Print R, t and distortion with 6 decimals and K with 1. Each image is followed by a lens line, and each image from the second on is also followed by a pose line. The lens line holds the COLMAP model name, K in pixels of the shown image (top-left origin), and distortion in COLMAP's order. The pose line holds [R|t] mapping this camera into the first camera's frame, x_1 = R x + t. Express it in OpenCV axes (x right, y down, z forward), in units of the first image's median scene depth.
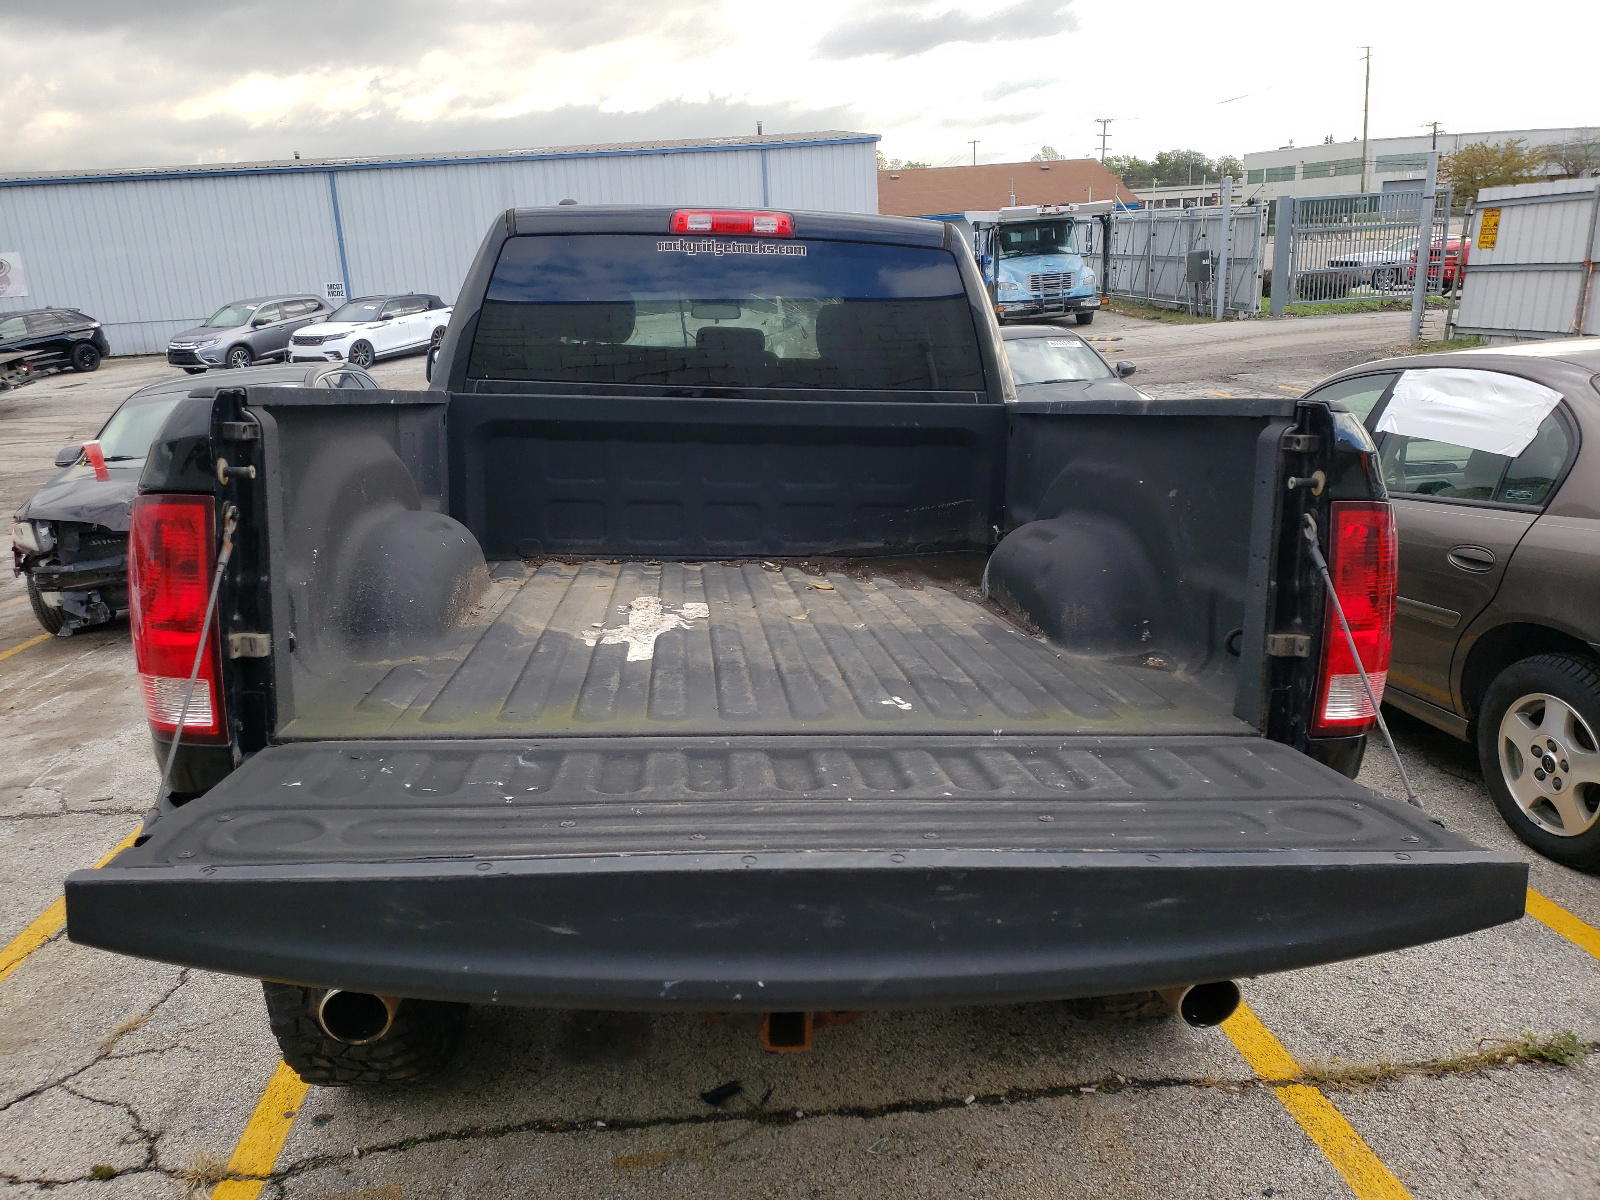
lens RADIAL K [[1209.9, 0, 777.5], [0, 1209.9, 710.3], [0, 0, 1]] dist [0.013711, 0.004730]
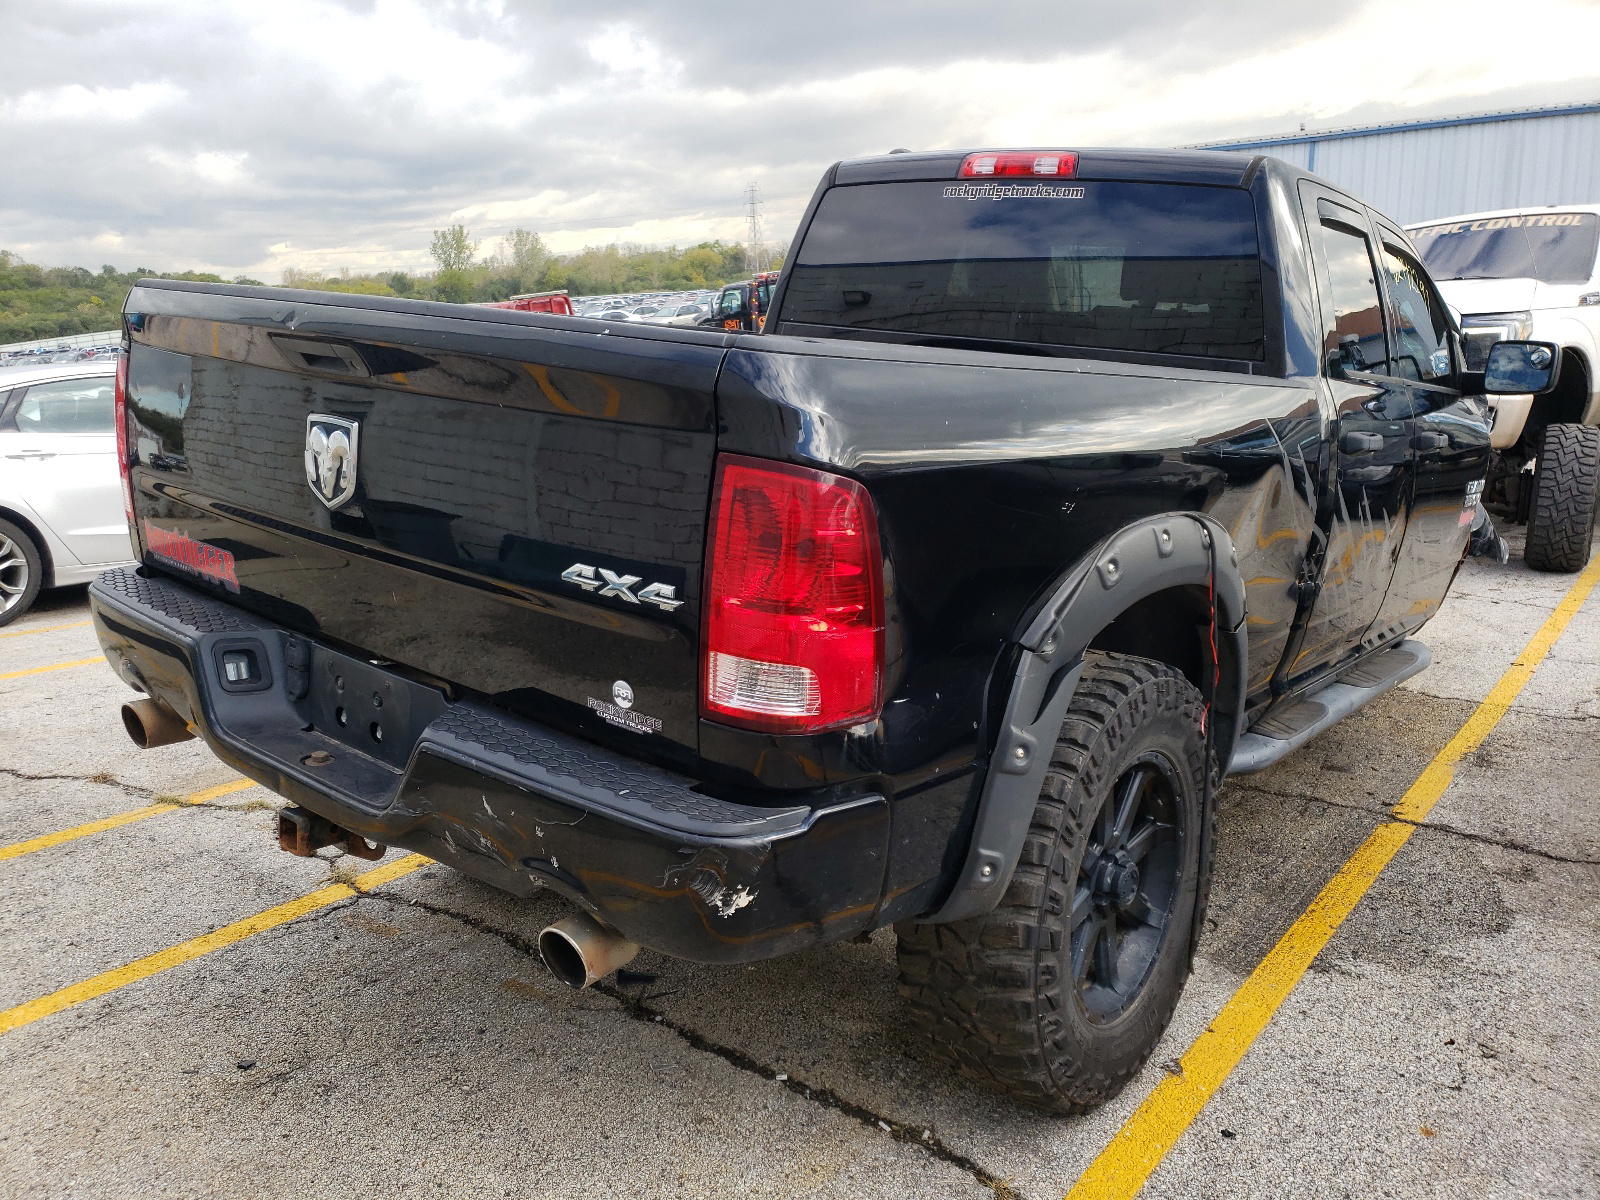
lens RADIAL K [[1209.9, 0, 777.5], [0, 1209.9, 710.3], [0, 0, 1]] dist [0.013711, 0.004730]
pose [[0.732843, 0.249846, -0.632865, 0.677340], [-0.239457, 0.965341, 0.103817, -0.056647], [0.636868, 0.075463, 0.767271, 0.236734]]
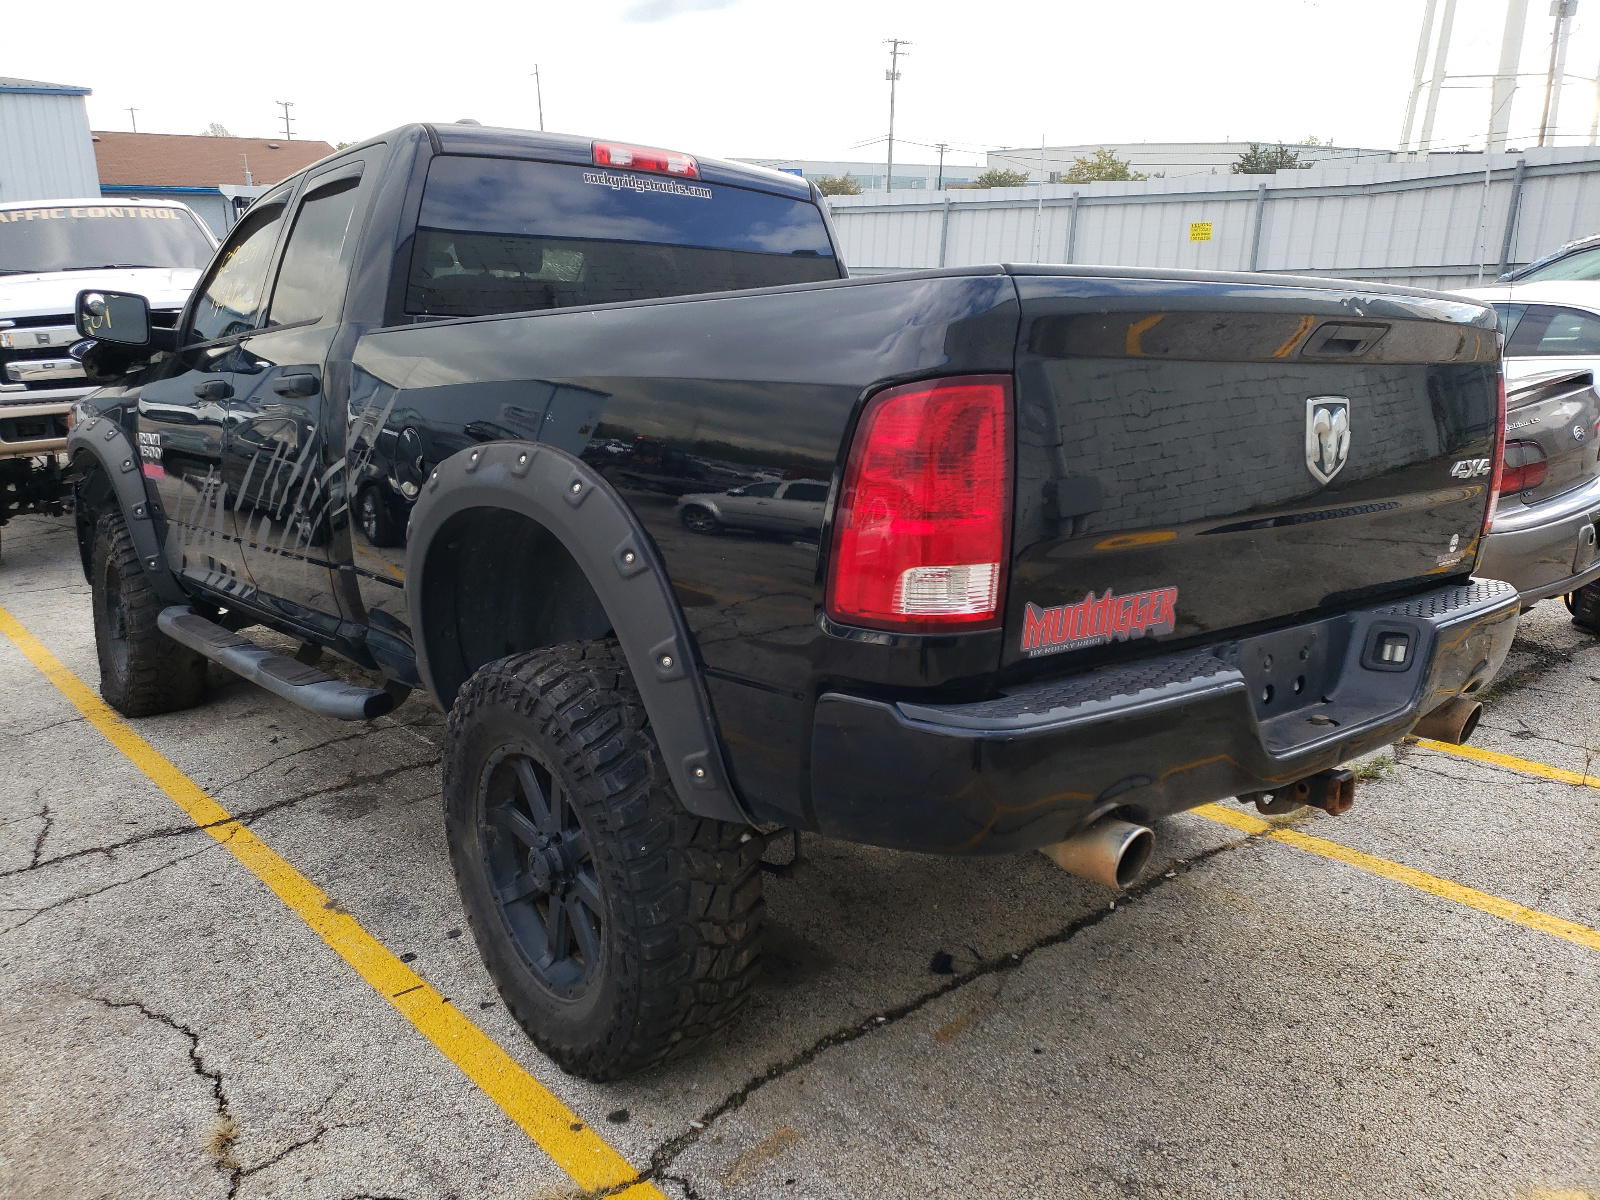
lens RADIAL K [[1209.9, 0, 777.5], [0, 1209.9, 710.3], [0, 0, 1]] dist [0.013711, 0.004730]
pose [[0.815118, -0.167008, 0.554699, -0.736499], [0.165189, 0.984796, 0.053758, 0.009597], [-0.555243, 0.047811, 0.830313, 0.170661]]
